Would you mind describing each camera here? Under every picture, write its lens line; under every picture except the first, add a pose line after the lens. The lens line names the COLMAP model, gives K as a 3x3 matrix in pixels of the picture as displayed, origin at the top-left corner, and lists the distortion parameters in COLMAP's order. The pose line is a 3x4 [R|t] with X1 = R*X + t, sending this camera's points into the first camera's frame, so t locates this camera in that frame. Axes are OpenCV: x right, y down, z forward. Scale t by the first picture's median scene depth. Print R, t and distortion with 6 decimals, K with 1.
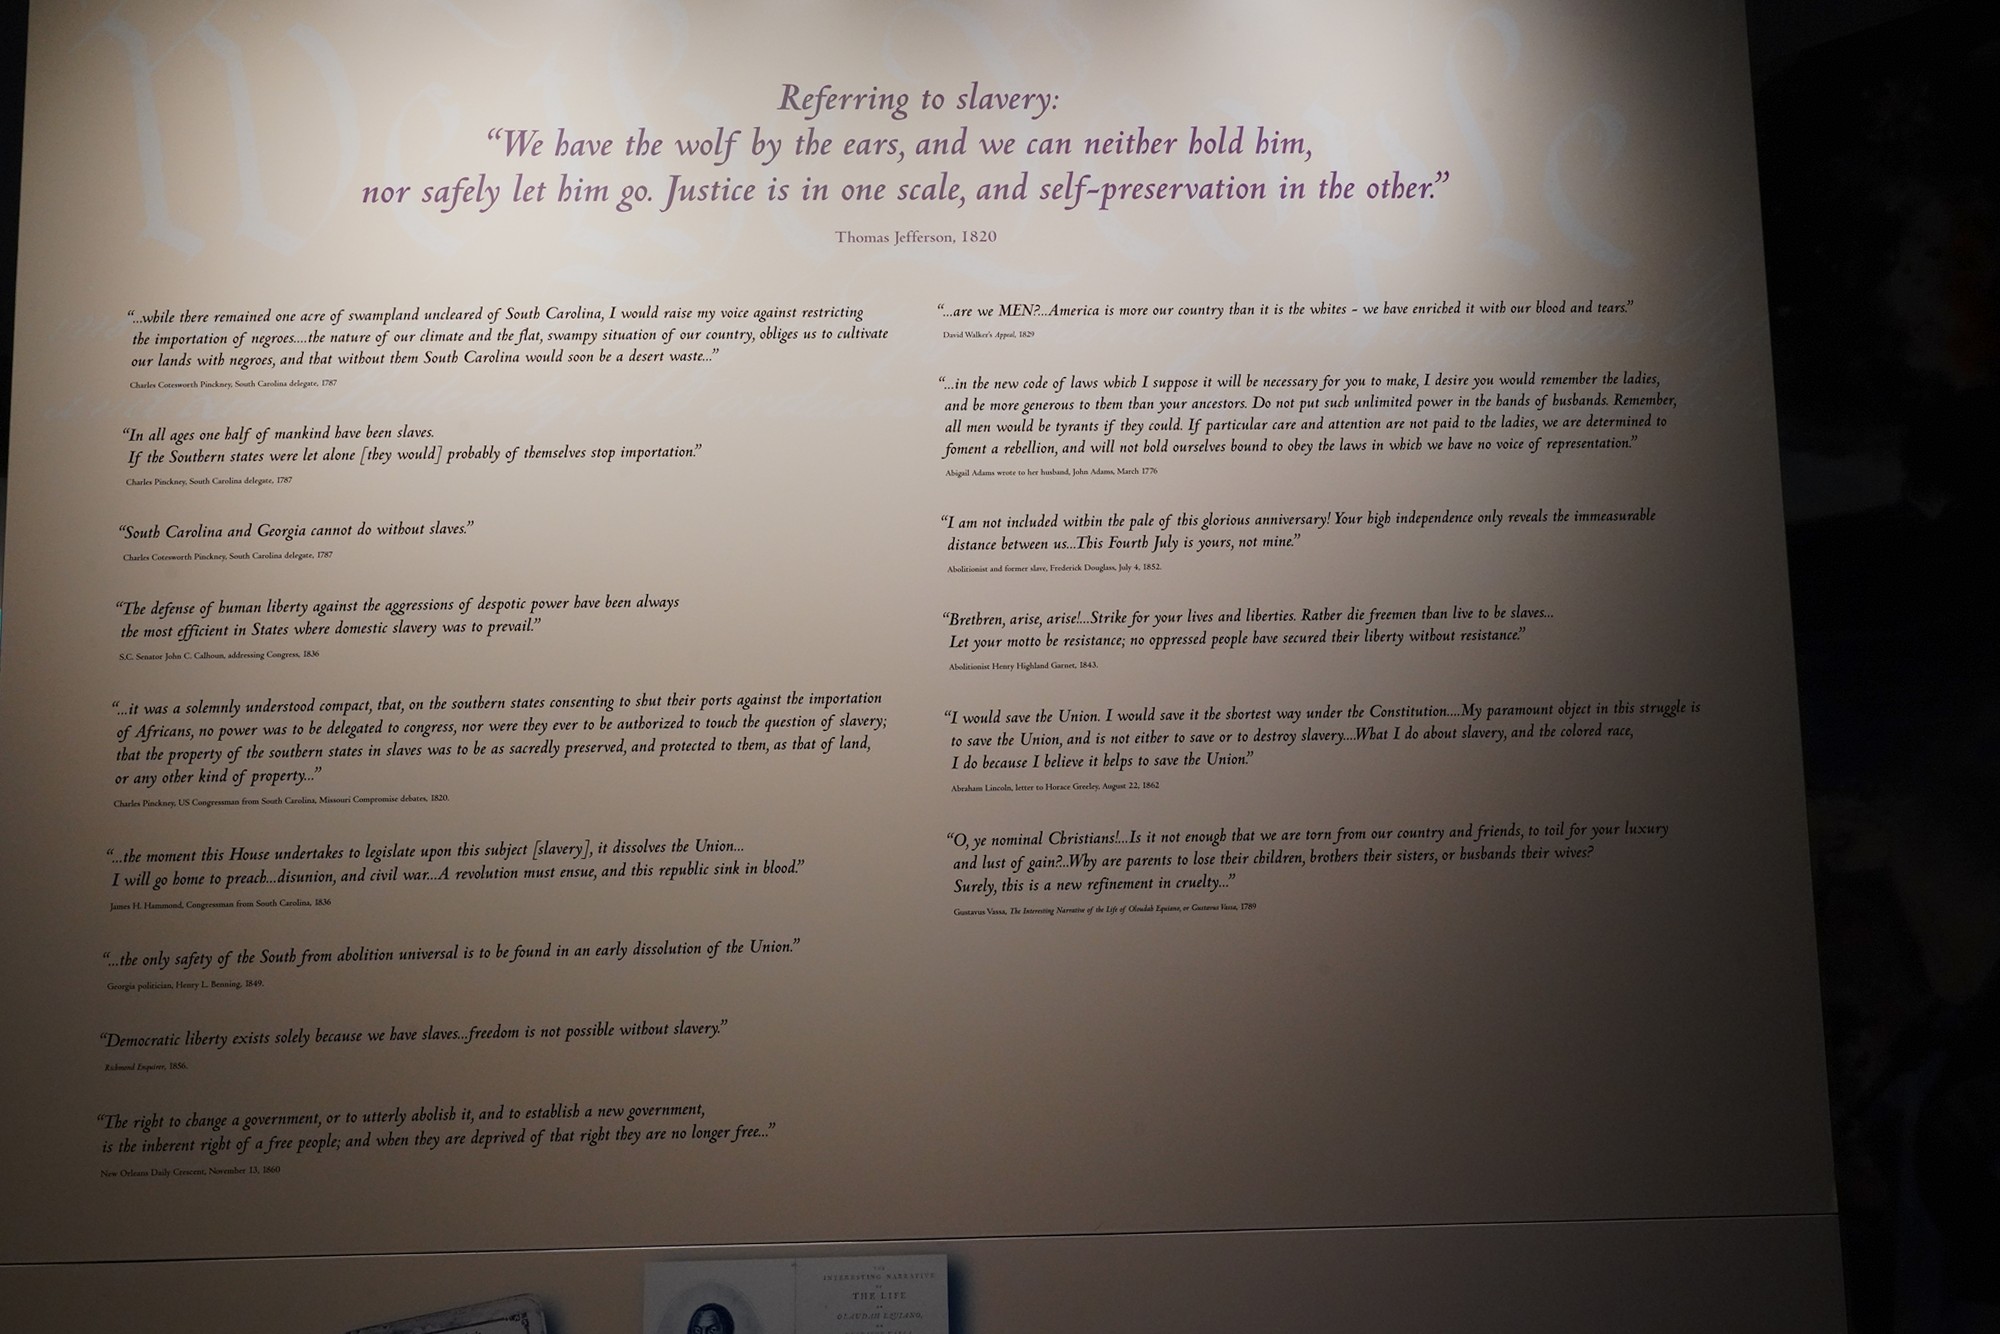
lens RADIAL K [[2272.3, 0, 998.9], [0, 2272.3, 653.7], [0, 0, 1]] dist [0.061653, 0.000000]
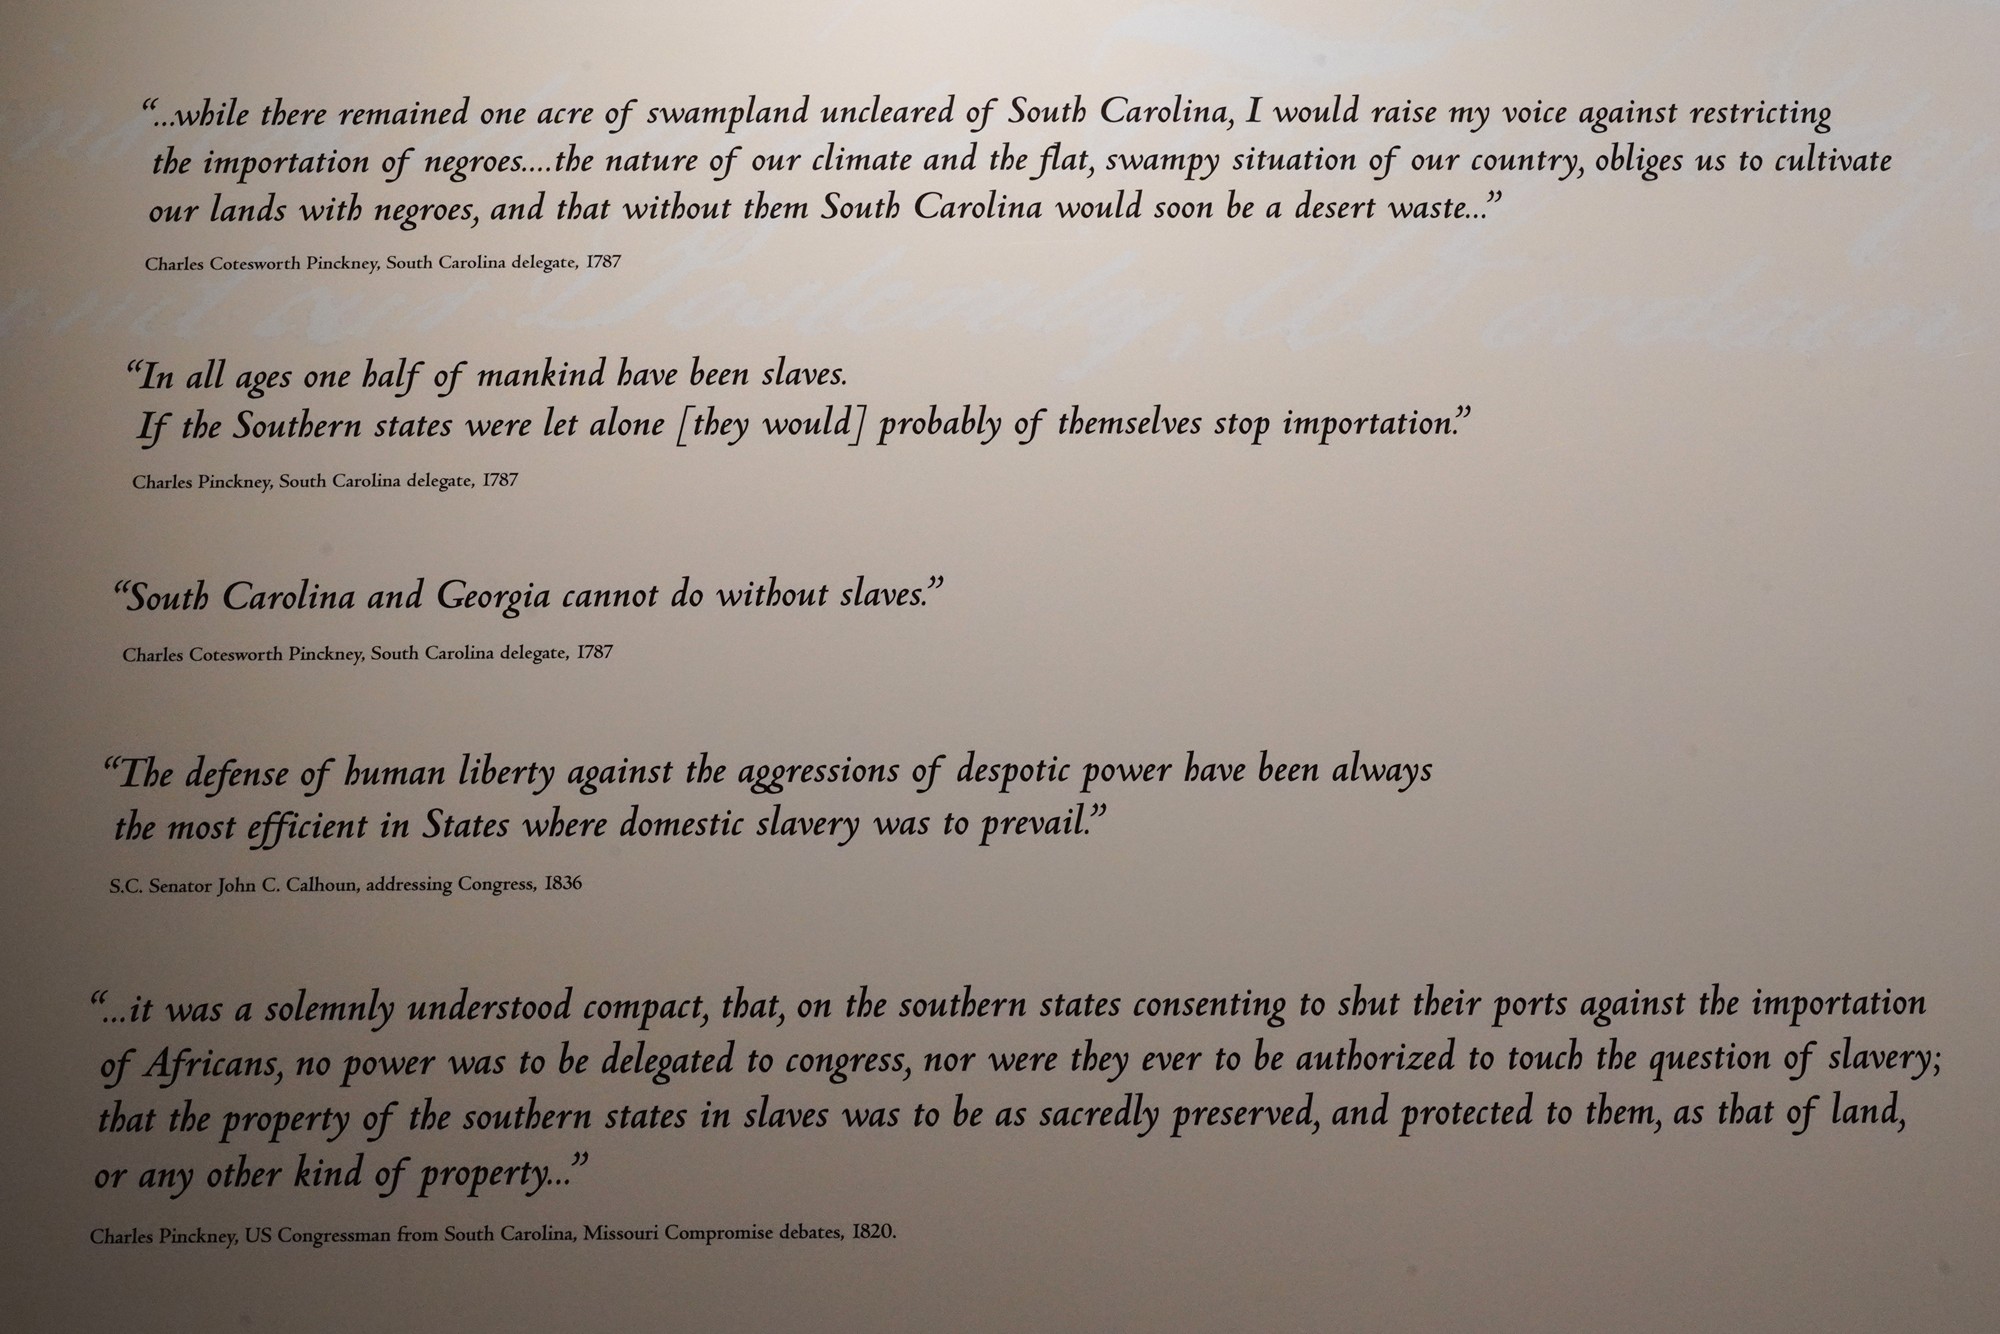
lens RADIAL K [[2662.3, 0, 999.3], [0, 2662.3, 678.5], [0, 0, 1]] dist [0.034404, 0.000000]
pose [[0.999339, 0.011292, 0.034544, -0.236811], [-0.009464, 0.998569, -0.052636, -0.012597], [-0.035089, 0.052275, 0.998016, 0.497518]]
